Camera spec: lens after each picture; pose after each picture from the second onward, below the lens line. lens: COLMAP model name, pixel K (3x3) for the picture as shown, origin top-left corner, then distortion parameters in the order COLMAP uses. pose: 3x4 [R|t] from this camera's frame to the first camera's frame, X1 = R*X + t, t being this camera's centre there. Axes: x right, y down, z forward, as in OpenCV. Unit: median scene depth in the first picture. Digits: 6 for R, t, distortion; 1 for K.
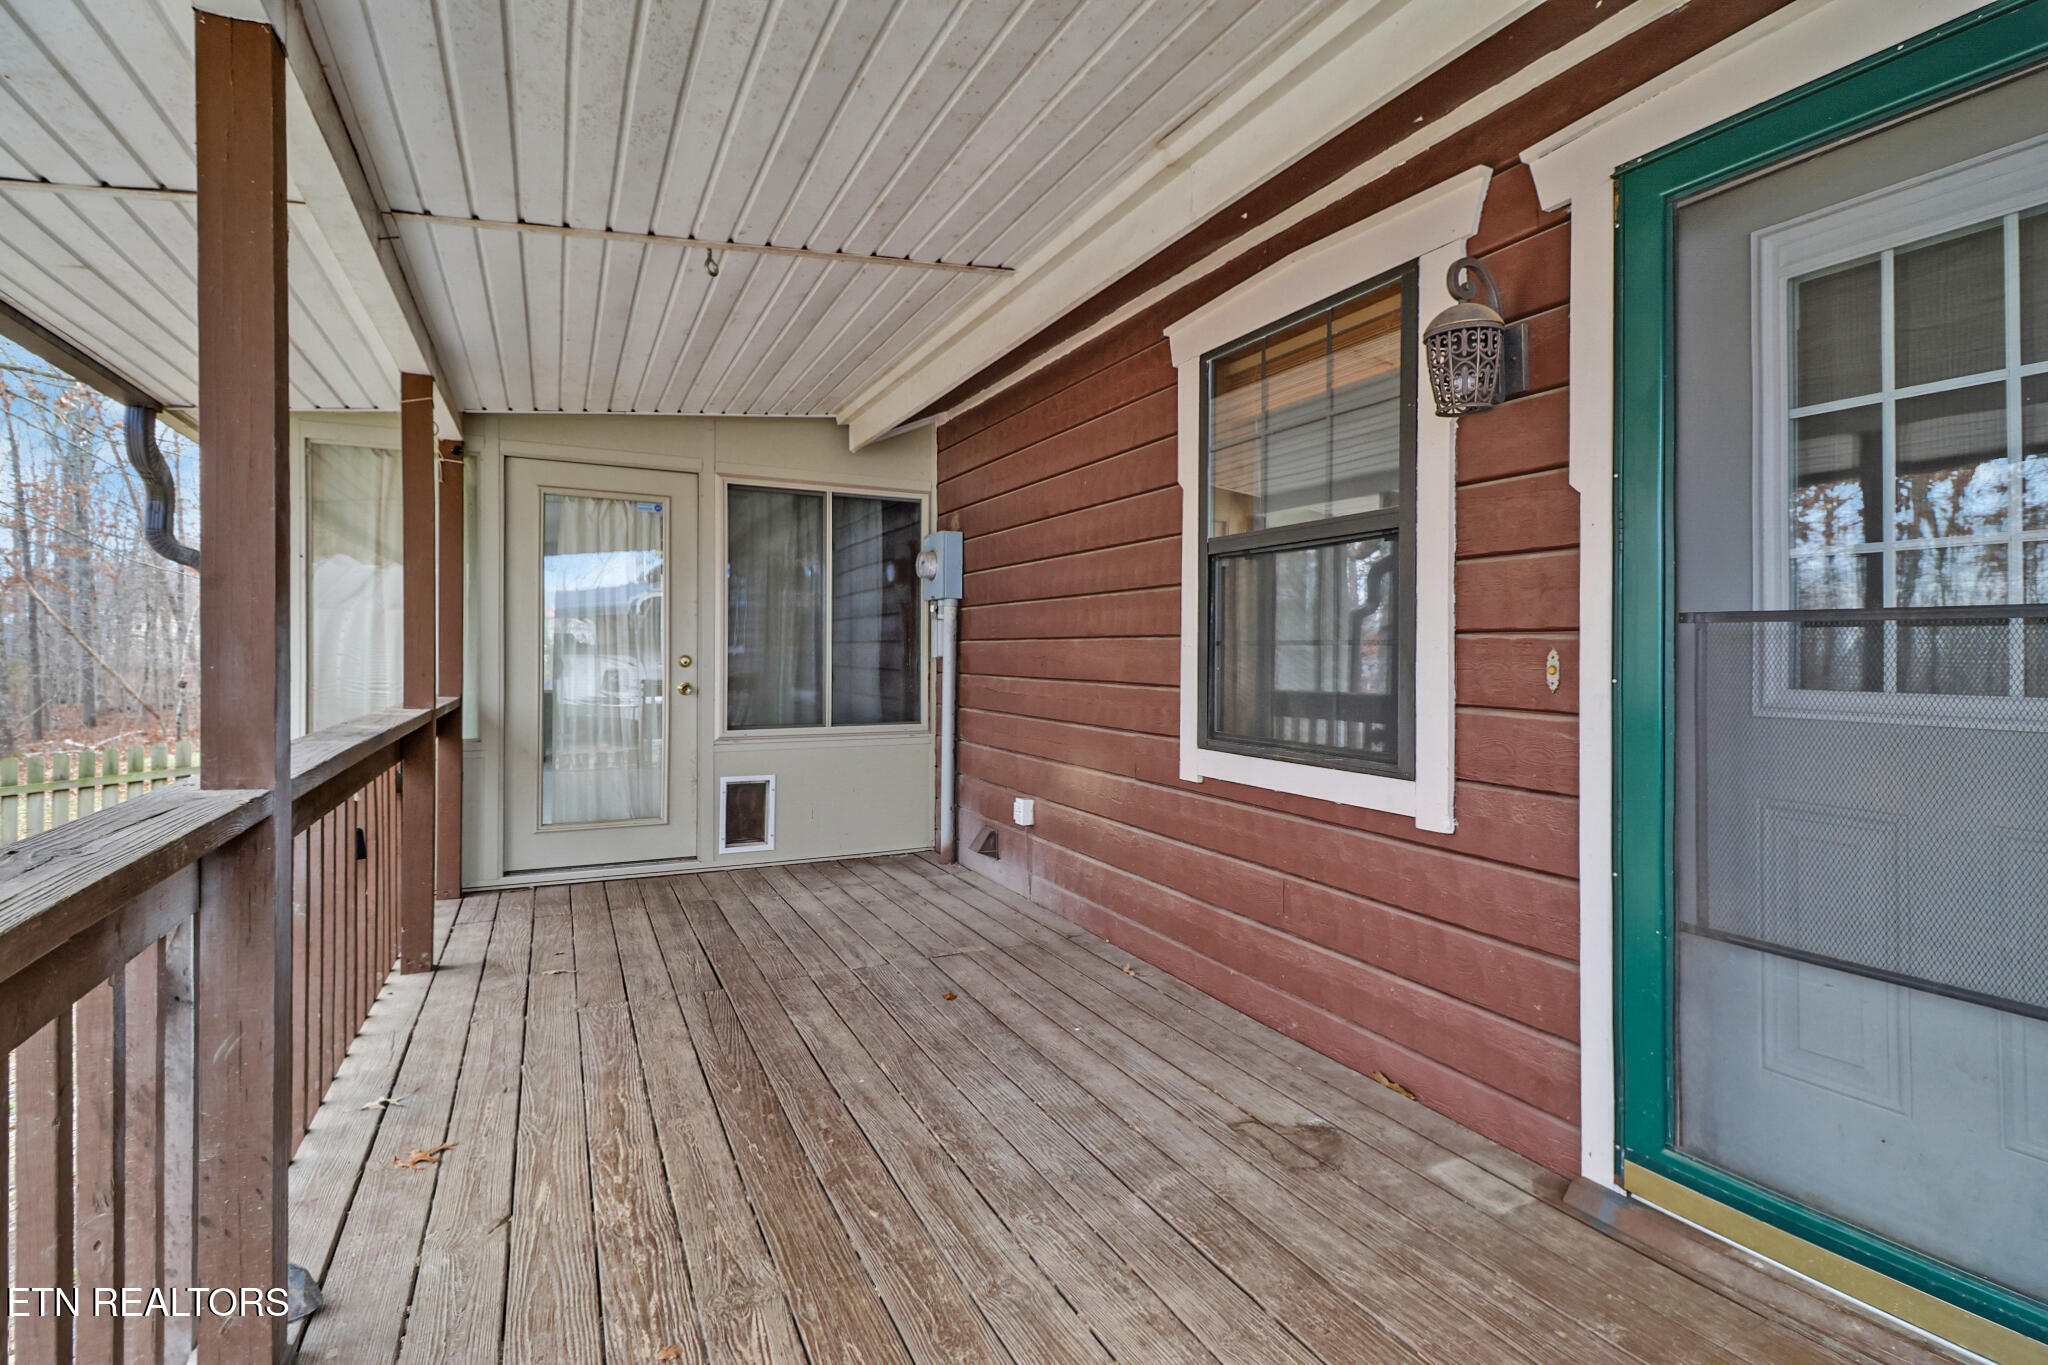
lens RADIAL K [[952.0, 0, 1023.7], [0, 952.0, 664.9], [0, 0, 1]] dist [-0.003879, -0.008622]
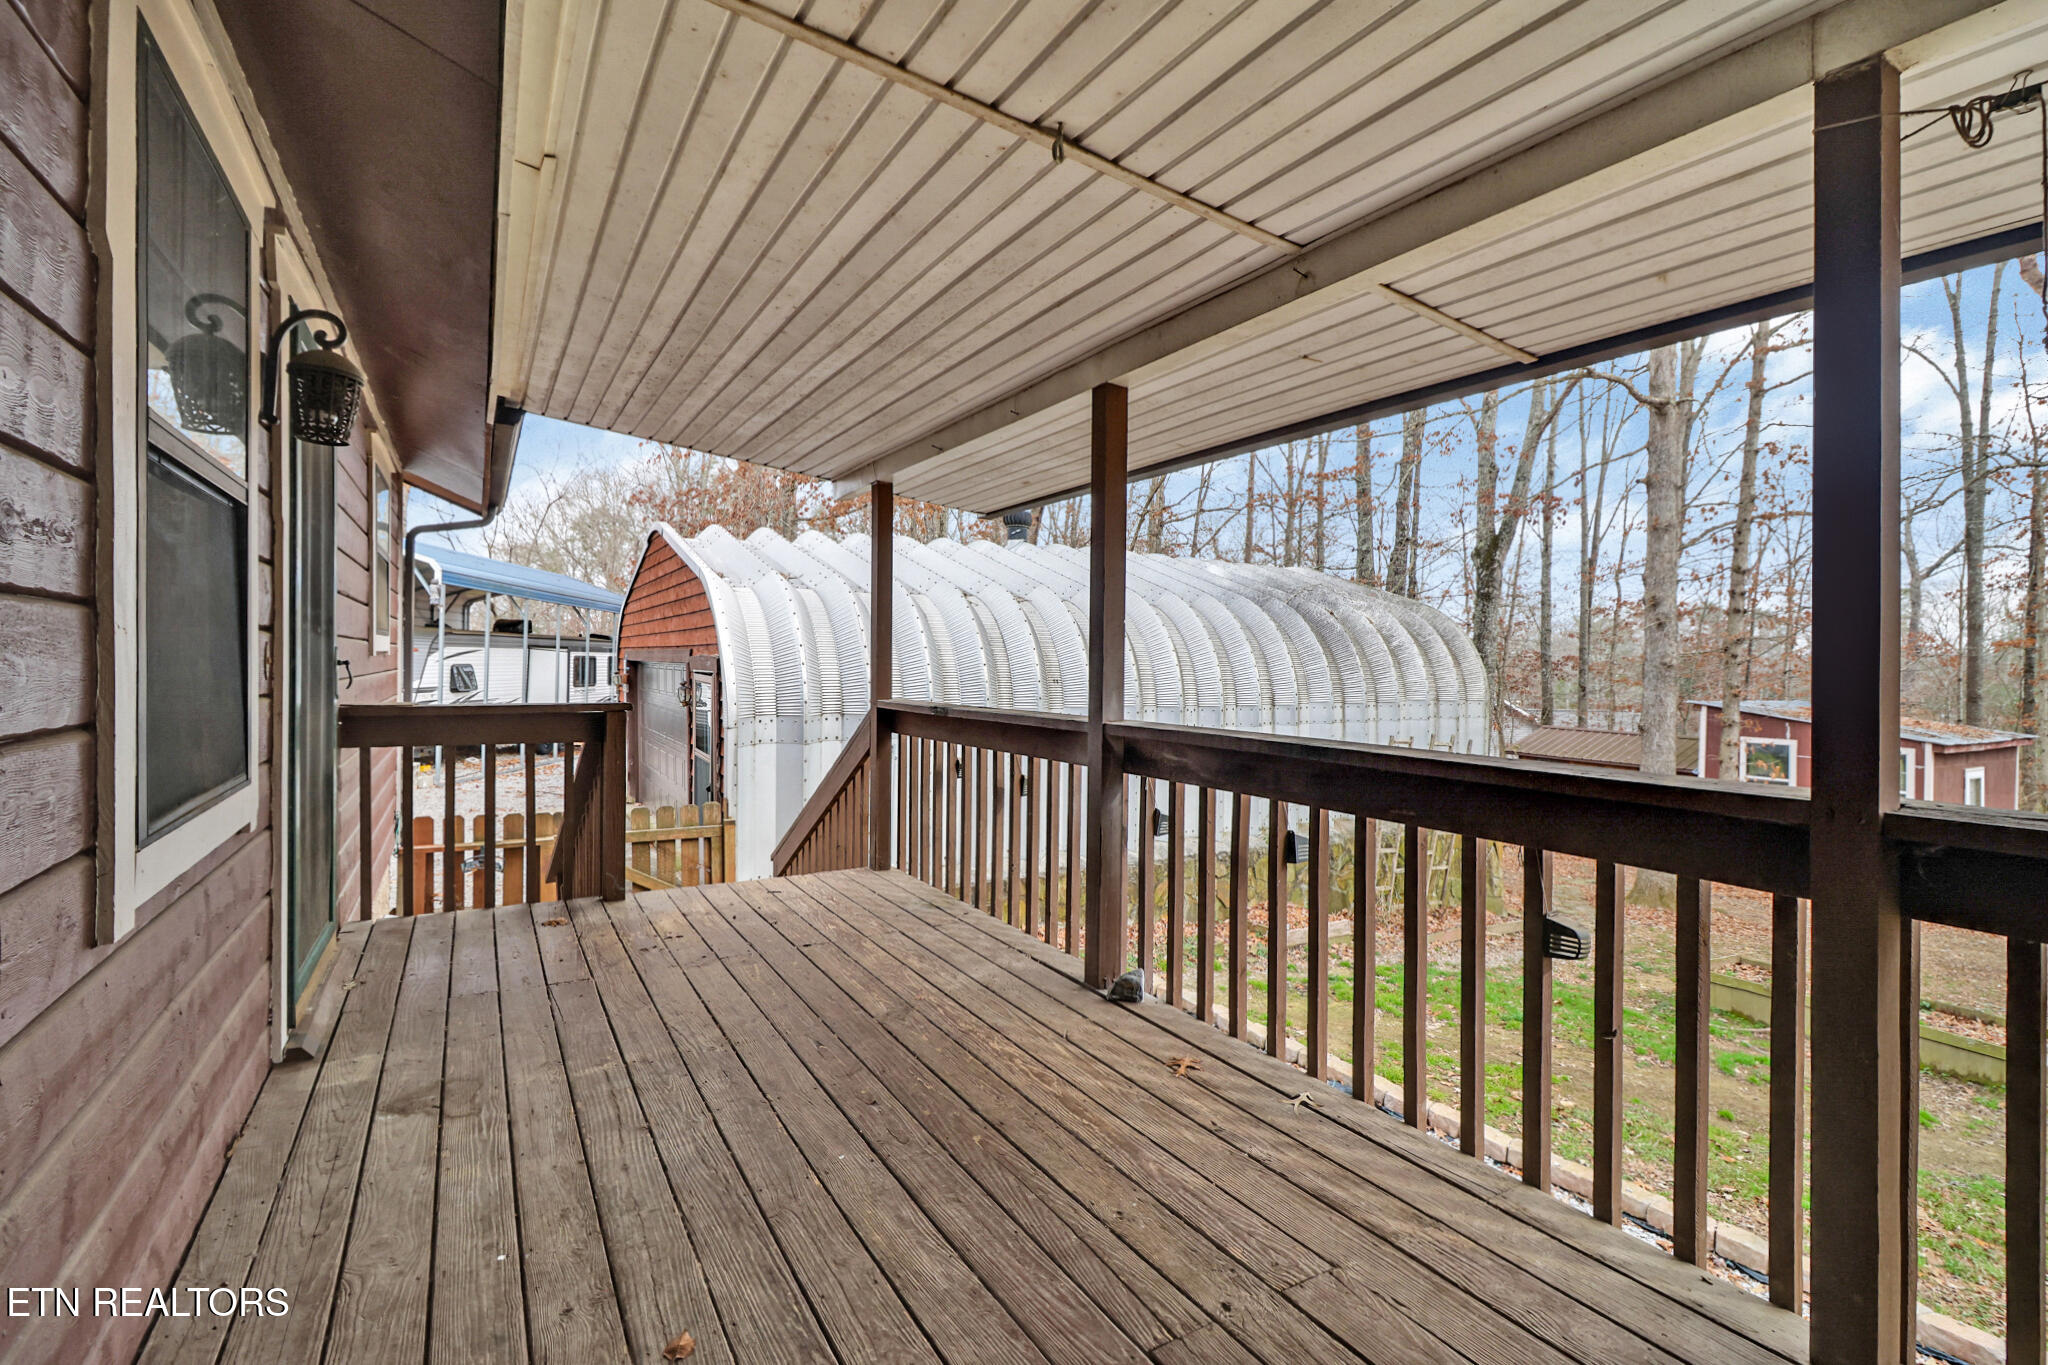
lens RADIAL K [[952.0, 0, 1024.3], [0, 952.0, 669.2], [0, 0, 1]] dist [-0.003879, -0.008622]
pose [[-0.997988, -0.011660, -0.062320, -0.291132], [-0.012498, 0.999836, 0.013087, -0.020588], [0.062157, 0.013840, -0.997970, 1.945945]]
